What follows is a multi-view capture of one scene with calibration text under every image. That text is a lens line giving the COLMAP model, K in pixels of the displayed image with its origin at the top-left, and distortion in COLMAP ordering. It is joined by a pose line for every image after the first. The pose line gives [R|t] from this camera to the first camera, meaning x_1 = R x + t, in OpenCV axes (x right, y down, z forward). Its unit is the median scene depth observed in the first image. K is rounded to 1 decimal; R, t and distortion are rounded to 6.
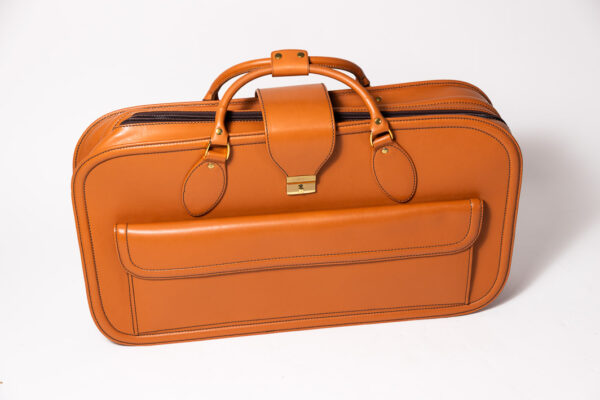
lens RADIAL K [[936.4, 0, 302.5], [0, 936.4, 196.3], [0, 0, 1]] dist [0.064280, 0.000000]
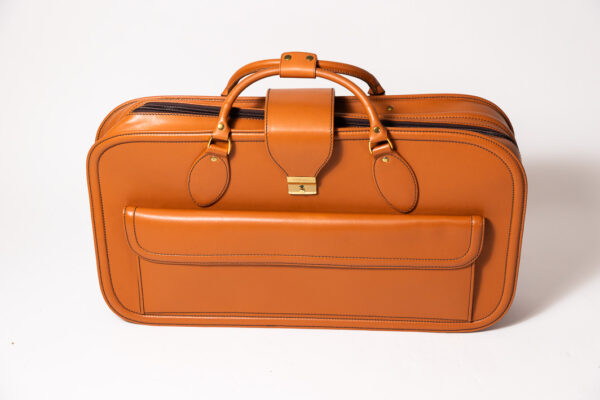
lens RADIAL K [[936.4, 0, 303.0], [0, 936.4, 187.5], [0, 0, 1]] dist [0.064280, 0.000000]
pose [[0.983635, 0.094060, -0.153673, 0.155572], [-0.094880, 0.995487, 0.002004, -0.012104], [0.153168, 0.012610, 0.988120, -0.006965]]
